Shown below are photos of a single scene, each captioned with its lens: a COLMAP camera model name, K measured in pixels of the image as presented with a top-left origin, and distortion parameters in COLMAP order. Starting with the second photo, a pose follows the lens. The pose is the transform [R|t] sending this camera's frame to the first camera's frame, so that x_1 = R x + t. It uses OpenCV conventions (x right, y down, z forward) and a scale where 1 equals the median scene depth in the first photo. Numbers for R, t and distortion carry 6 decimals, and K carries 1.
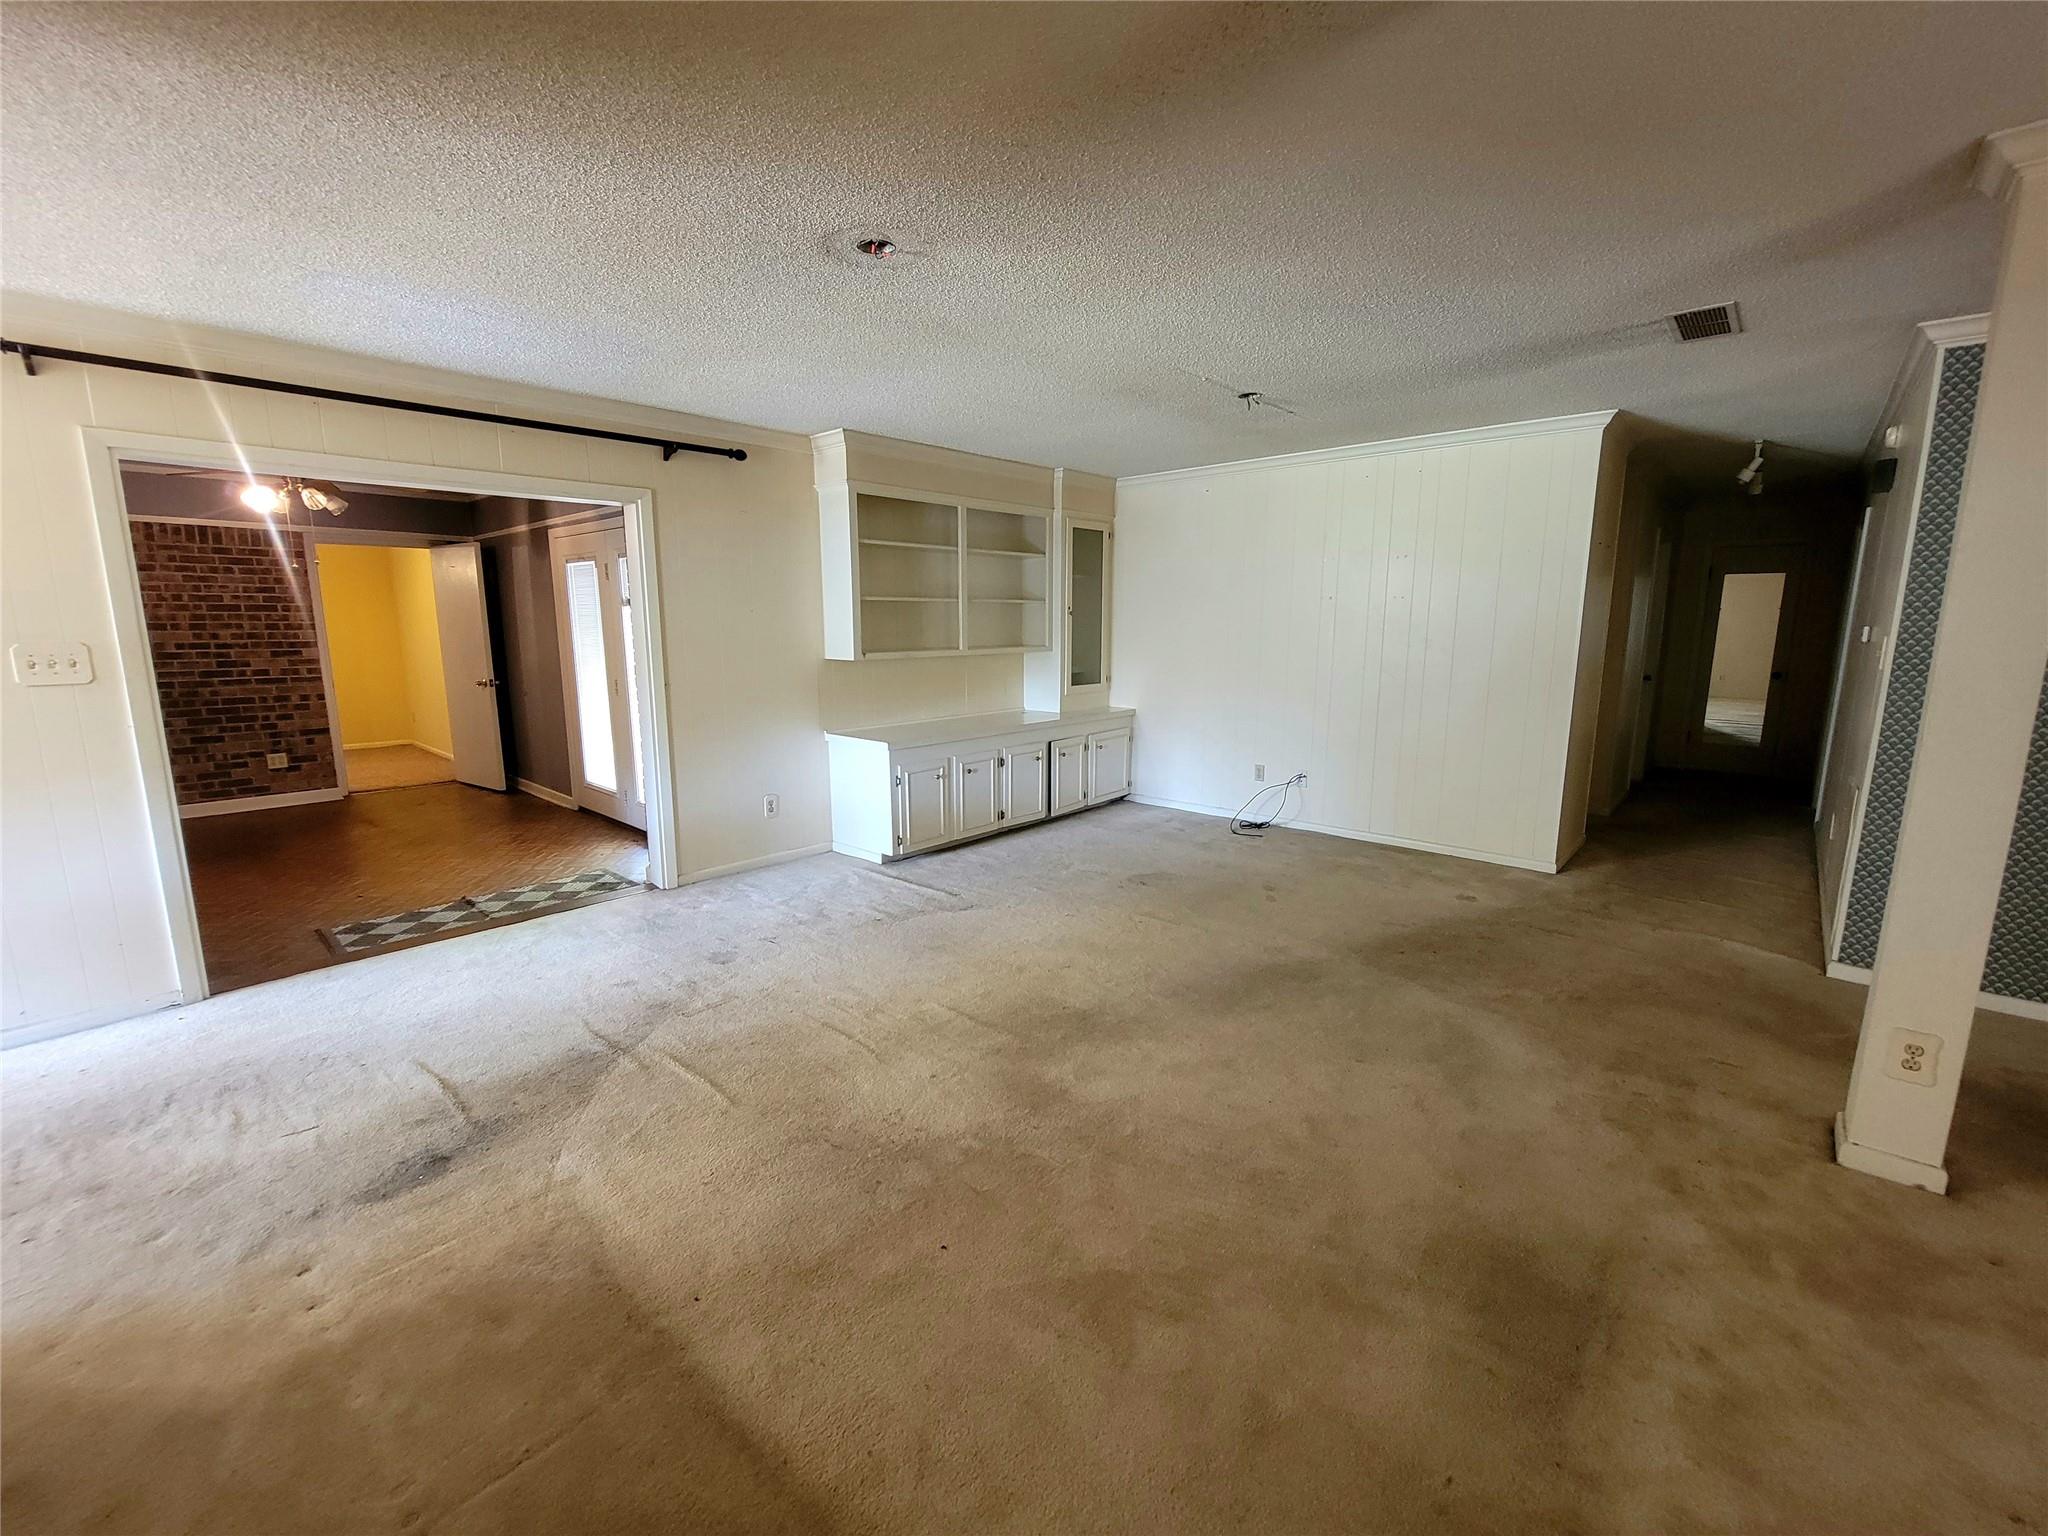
lens RADIAL K [[836.3, 0, 1019.3], [0, 836.3, 764.7], [0, 0, 1]] dist [0.000613, 0.000077]
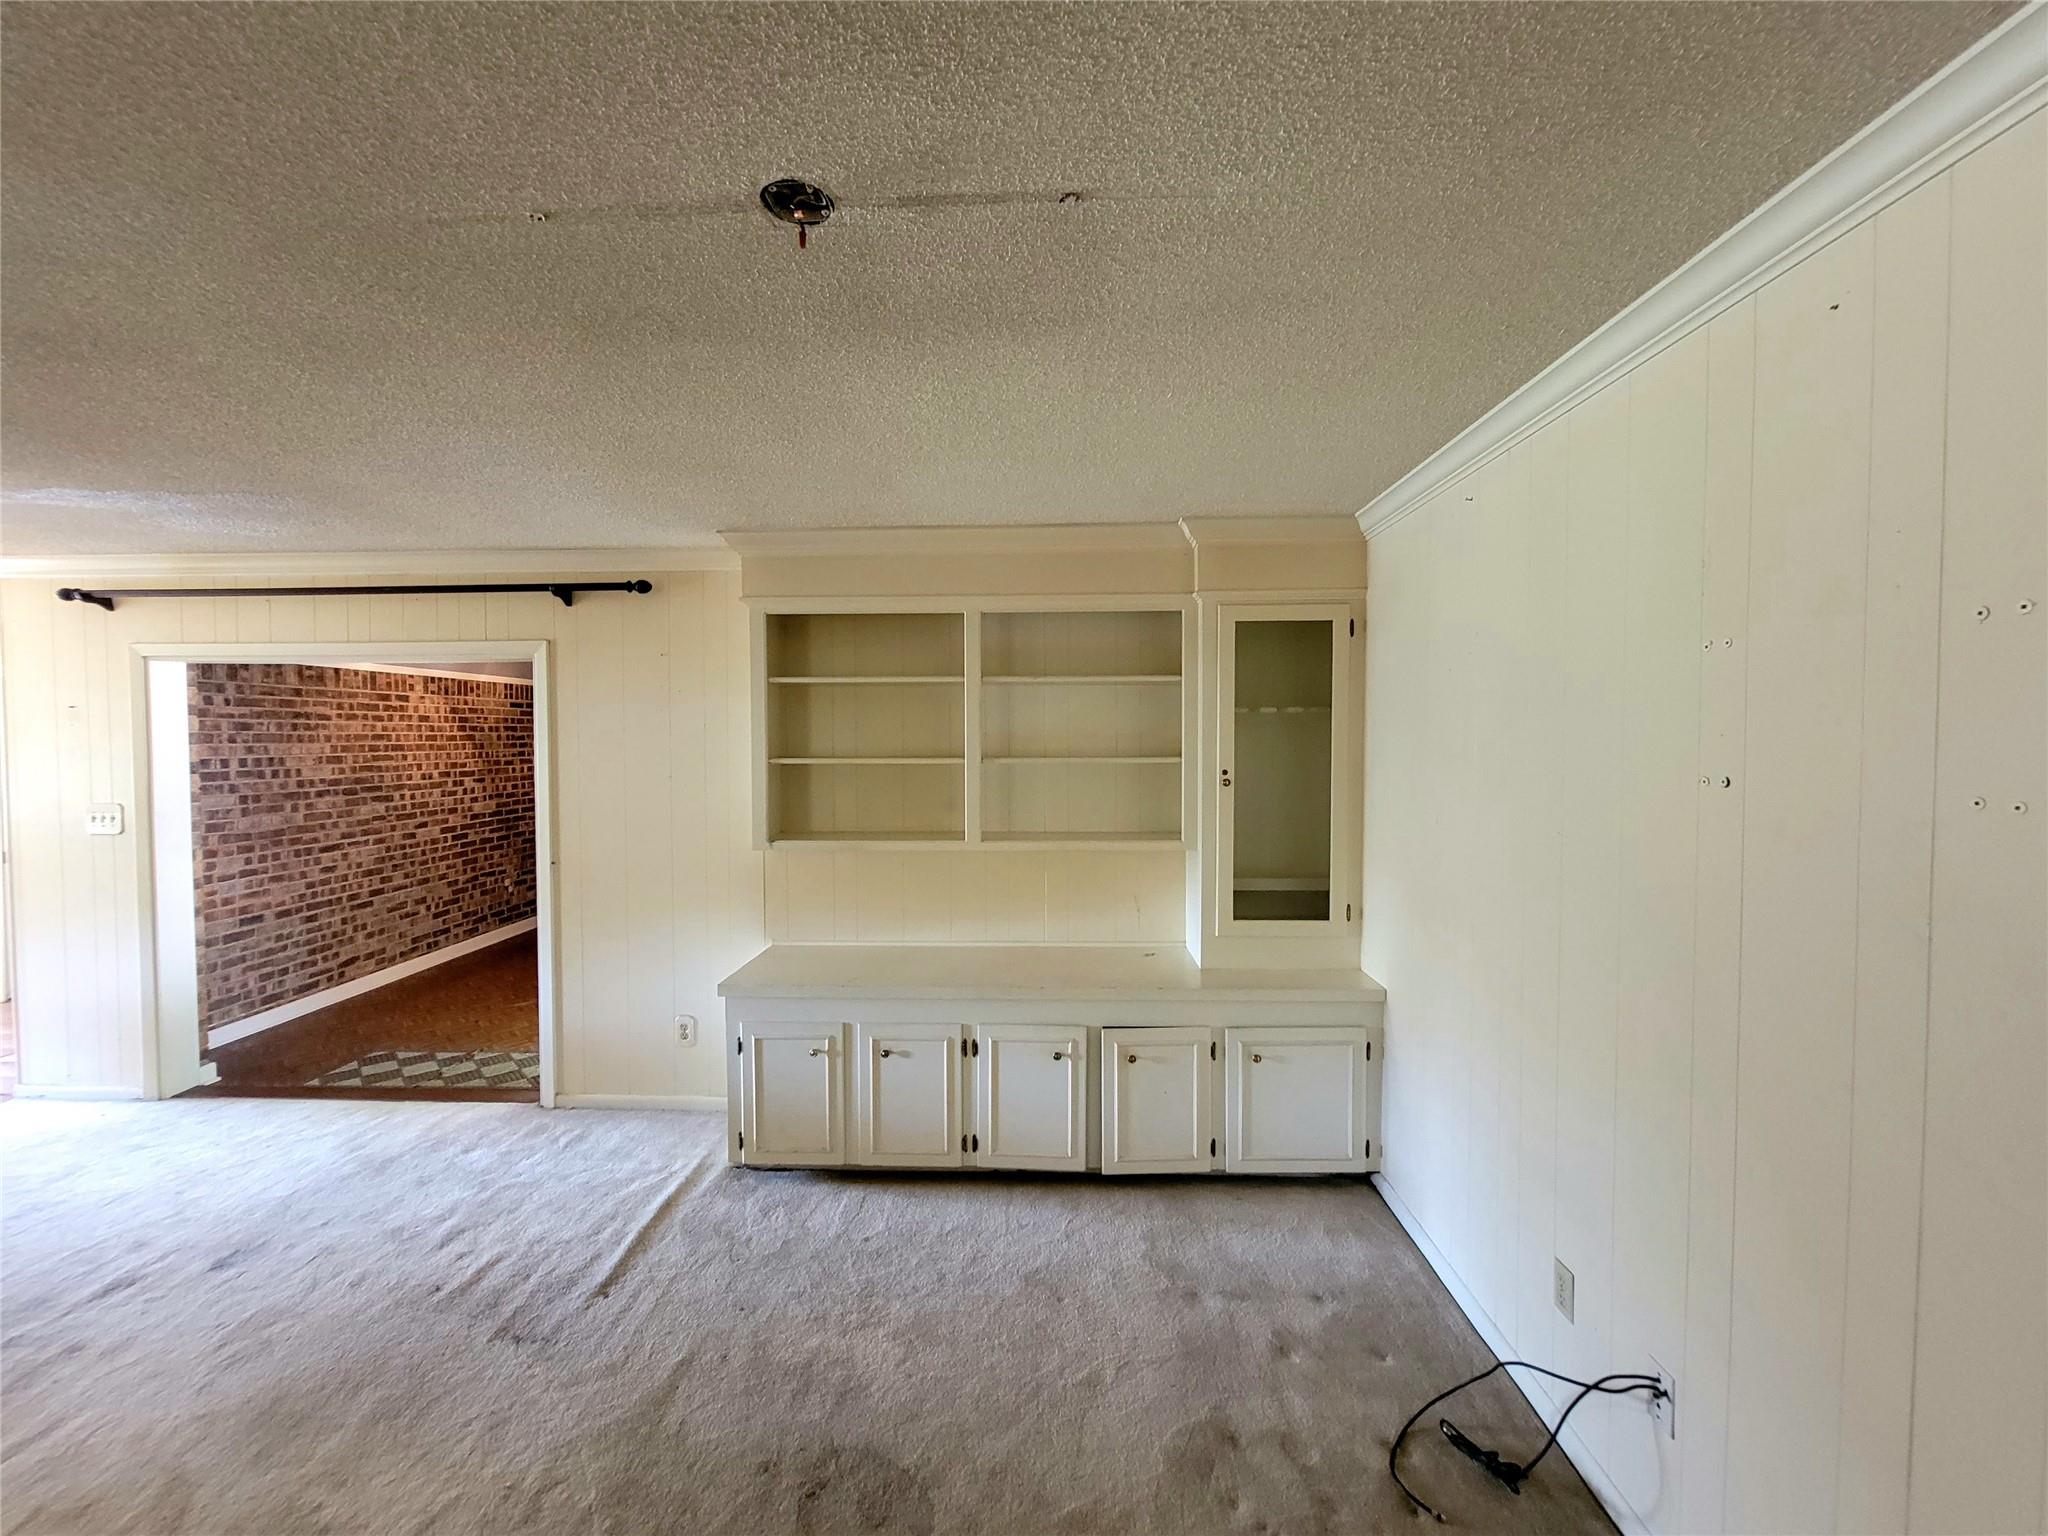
lens RADIAL K [[836.3, 0, 1027.4], [0, 836.3, 763.4], [0, 0, 1]] dist [0.000613, 0.000077]
pose [[0.649484, 0.023856, -0.760001, 0.424481], [-0.128995, 0.988477, -0.079210, -0.152067], [0.749354, 0.149482, 0.645077, 0.639083]]
